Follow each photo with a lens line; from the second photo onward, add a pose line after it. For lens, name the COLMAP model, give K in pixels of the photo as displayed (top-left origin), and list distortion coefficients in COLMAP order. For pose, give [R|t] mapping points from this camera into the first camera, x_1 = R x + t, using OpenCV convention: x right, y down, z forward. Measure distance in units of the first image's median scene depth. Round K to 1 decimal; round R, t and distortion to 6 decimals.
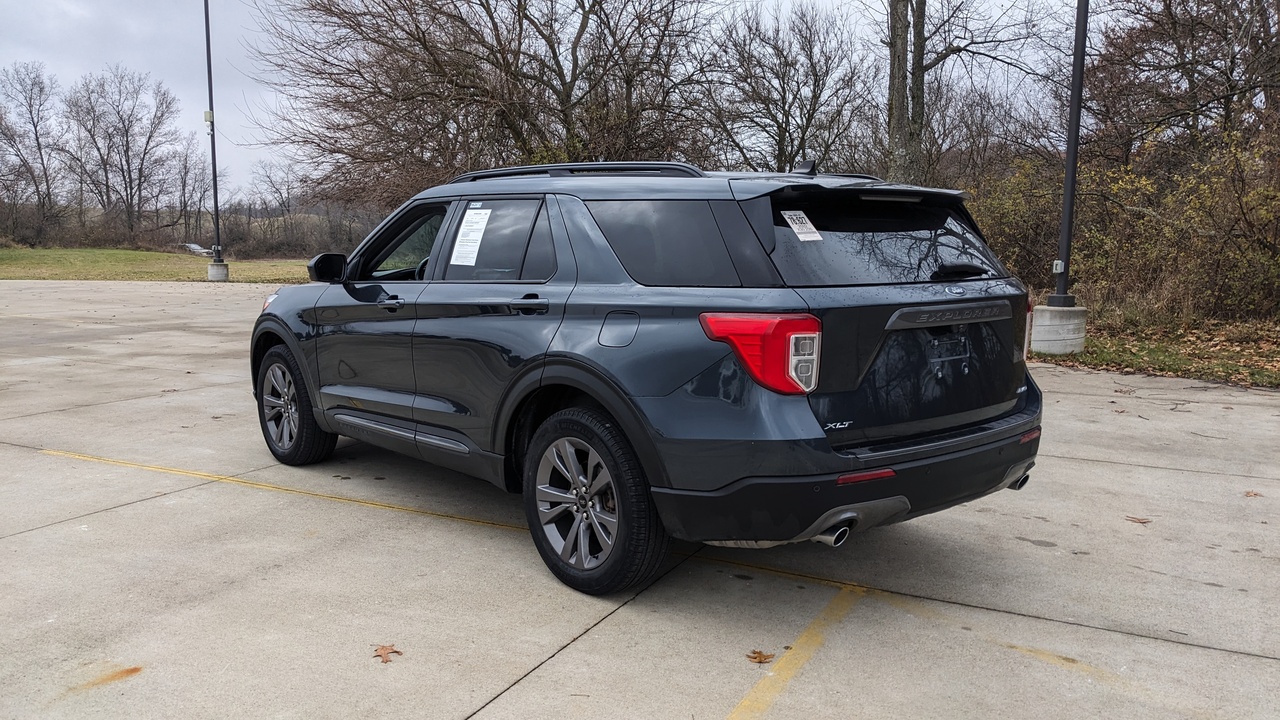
lens RADIAL K [[997.1, 0, 612.7], [0, 997.1, 361.5], [0, 0, 1]] dist [0.015012, -0.007554]
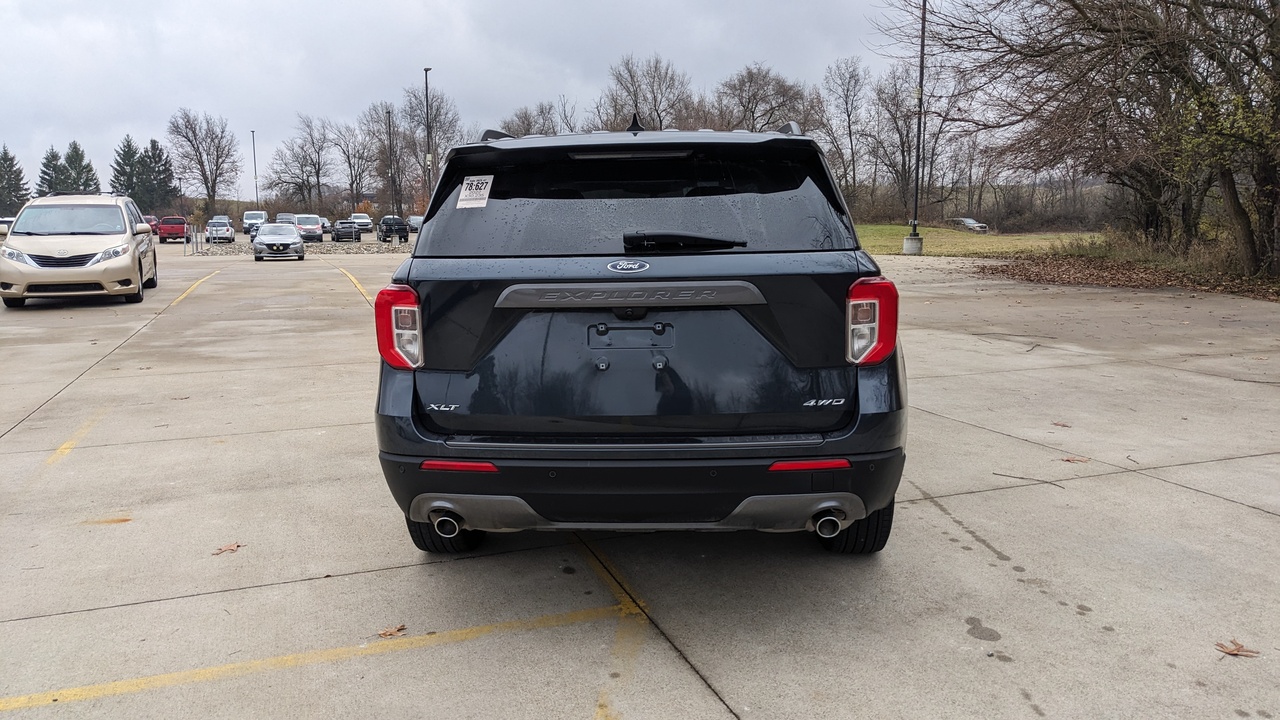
lens RADIAL K [[993.1, 0, 621.0], [0, 993.1, 375.1], [0, 0, 1]] dist [0.015866, -0.002046]
pose [[0.730112, 0.093239, -0.676937, 0.637538], [-0.066668, 0.995641, 0.065231, -0.024653], [0.680068, -0.002496, 0.733145, 0.286130]]
